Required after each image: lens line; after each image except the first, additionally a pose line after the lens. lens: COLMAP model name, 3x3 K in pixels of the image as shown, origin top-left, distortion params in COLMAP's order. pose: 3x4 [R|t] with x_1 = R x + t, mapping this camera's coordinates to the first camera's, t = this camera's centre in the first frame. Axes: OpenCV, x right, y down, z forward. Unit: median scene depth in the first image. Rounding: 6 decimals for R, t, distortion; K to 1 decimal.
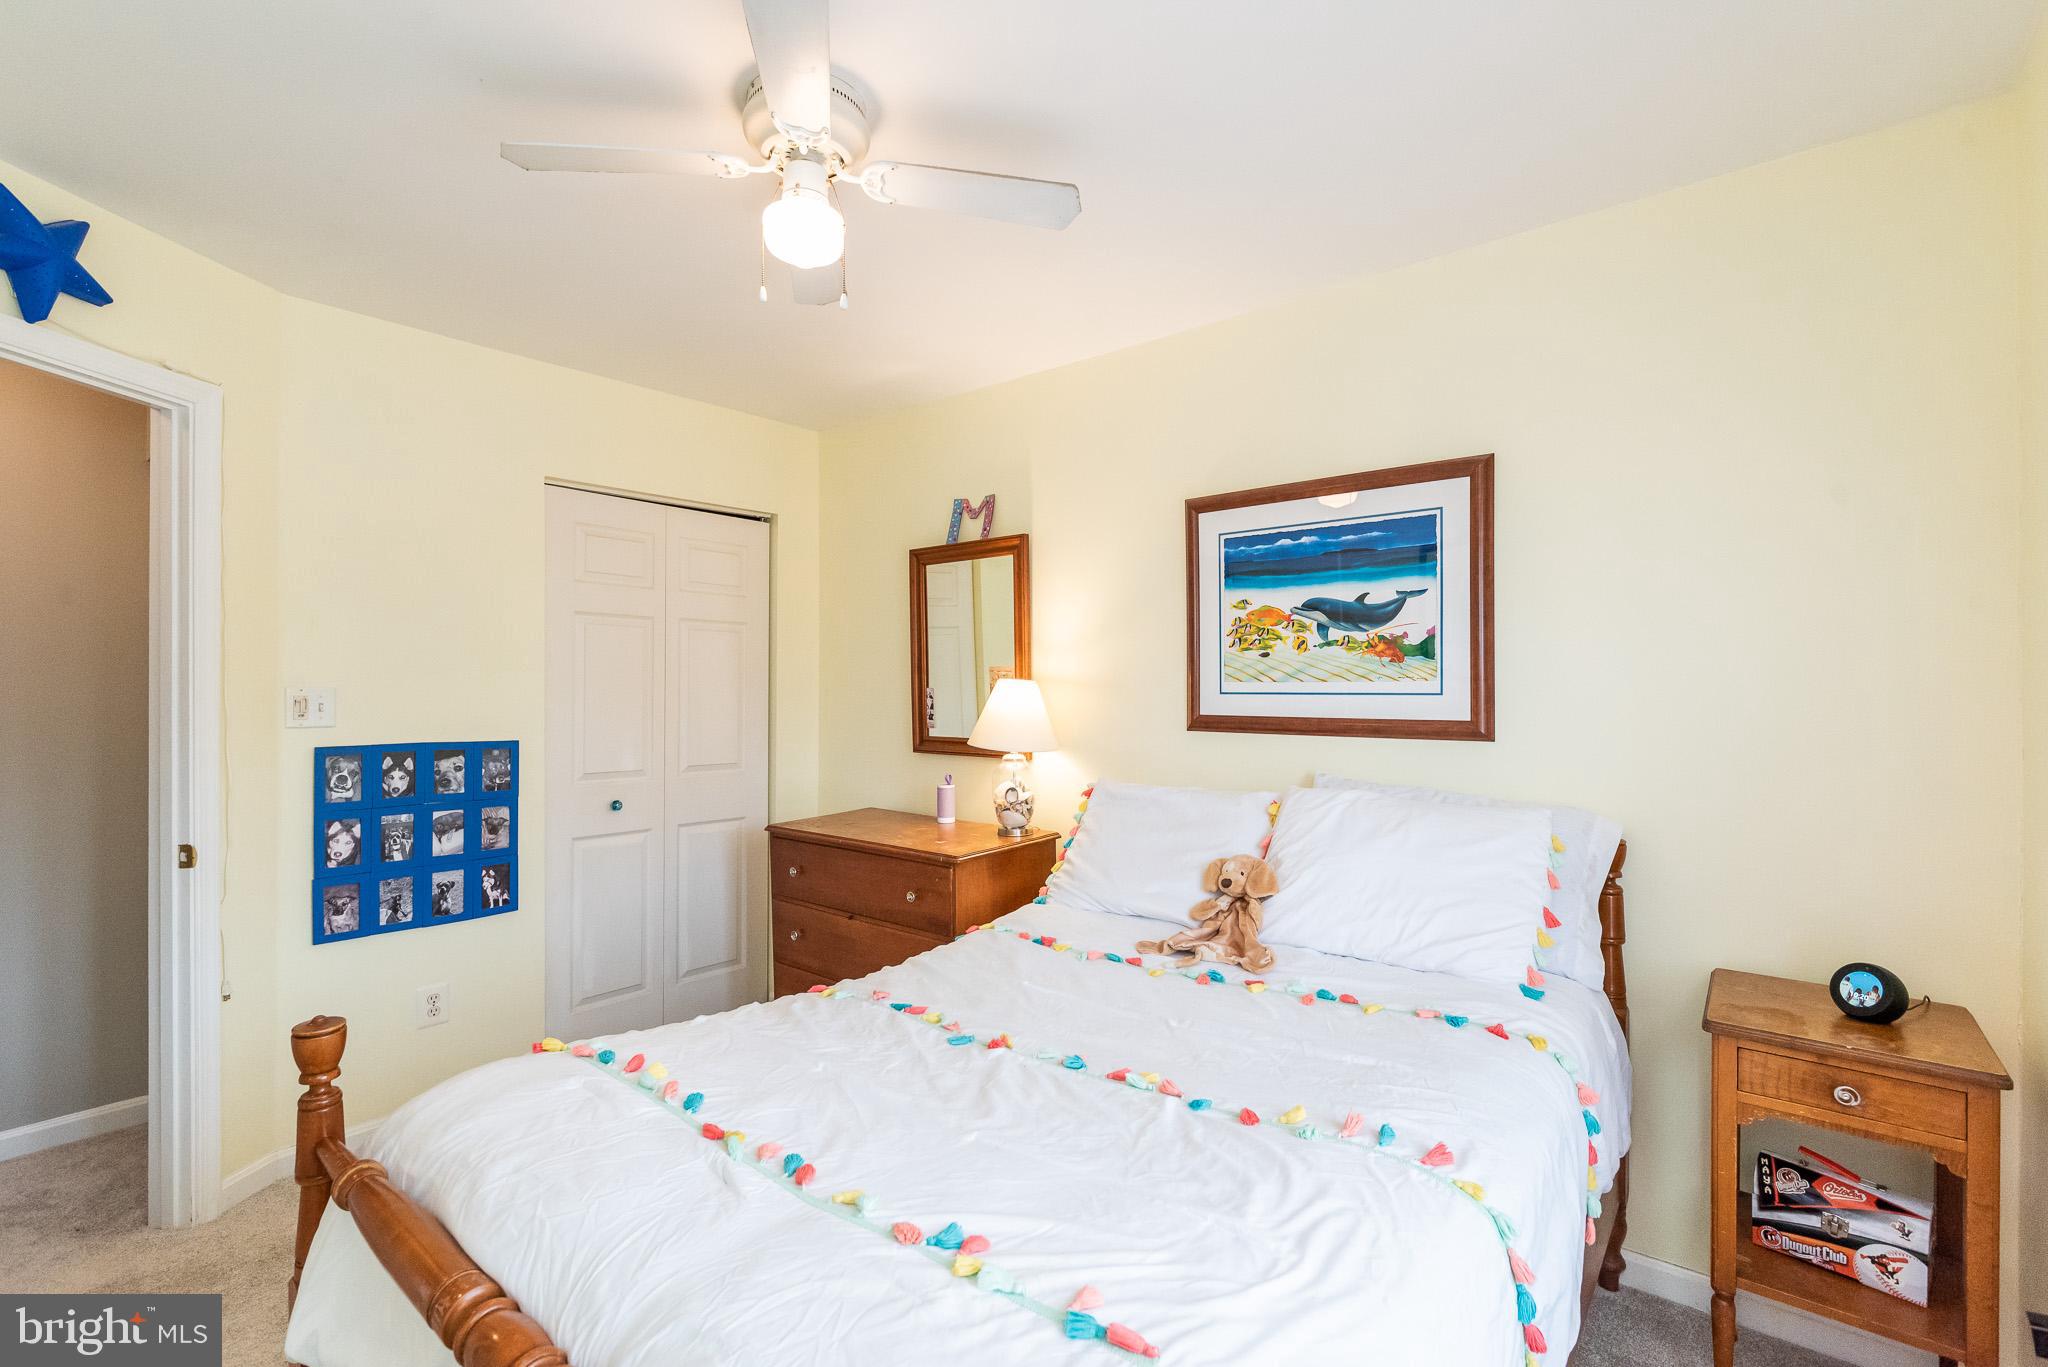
lens RADIAL K [[897.4, 0, 1028.5], [0, 897.4, 681.6], [0, 0, 1]] dist [-0.003695, -0.000633]
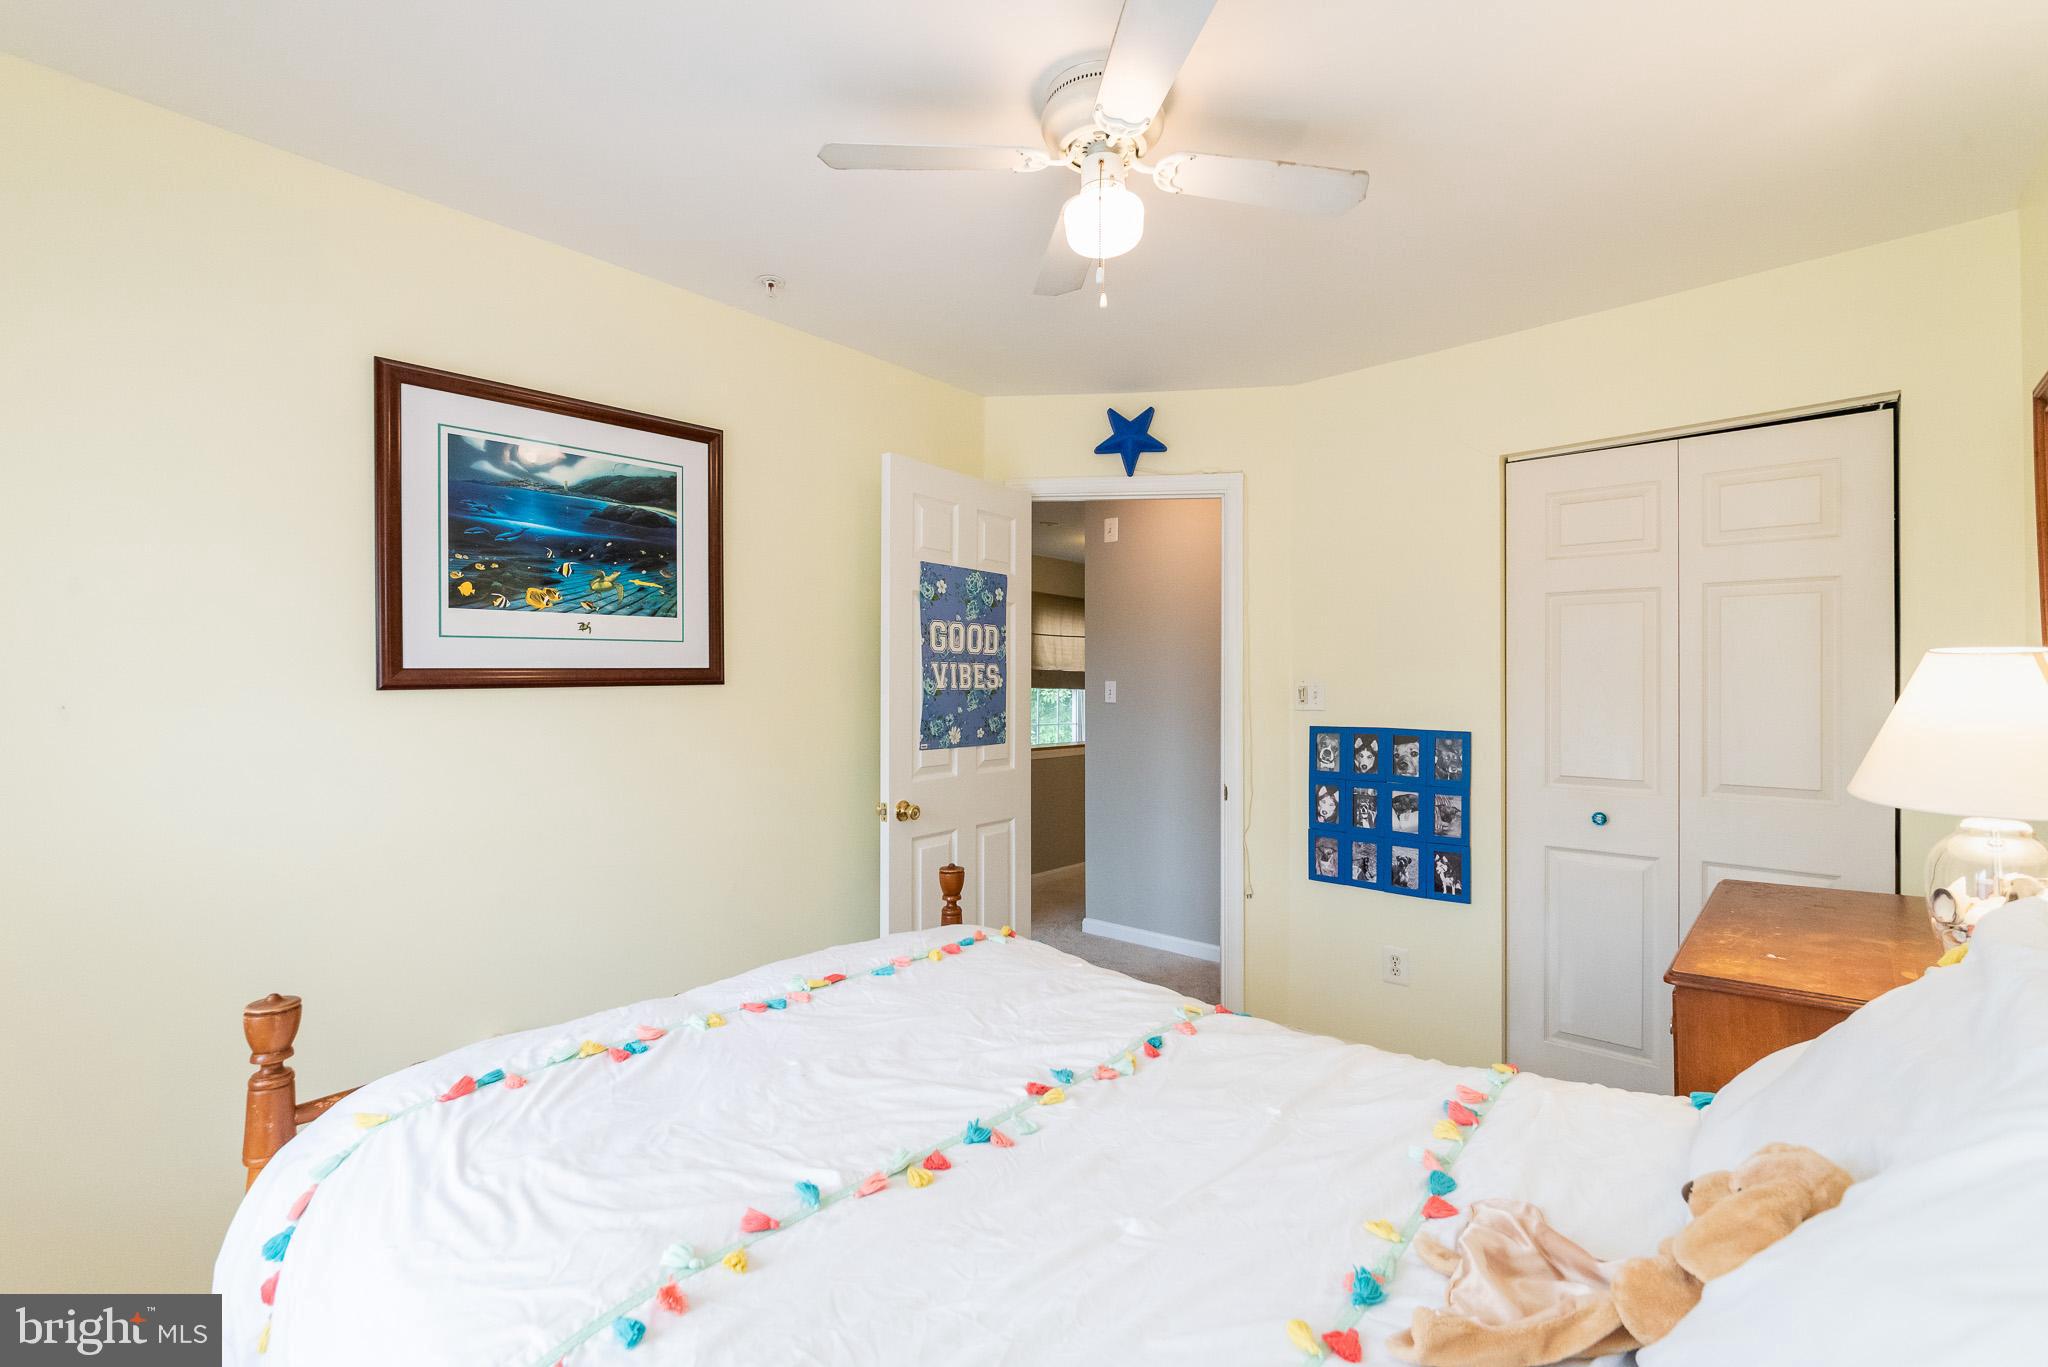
lens RADIAL K [[897.4, 0, 1019.4], [0, 897.4, 672.5], [0, 0, 1]] dist [-0.003695, -0.000633]
pose [[-0.040656, -0.016678, -0.999034, 0.457782], [0.009486, 0.999809, -0.017077, 0.013260], [0.999128, -0.010171, -0.040490, 0.571033]]
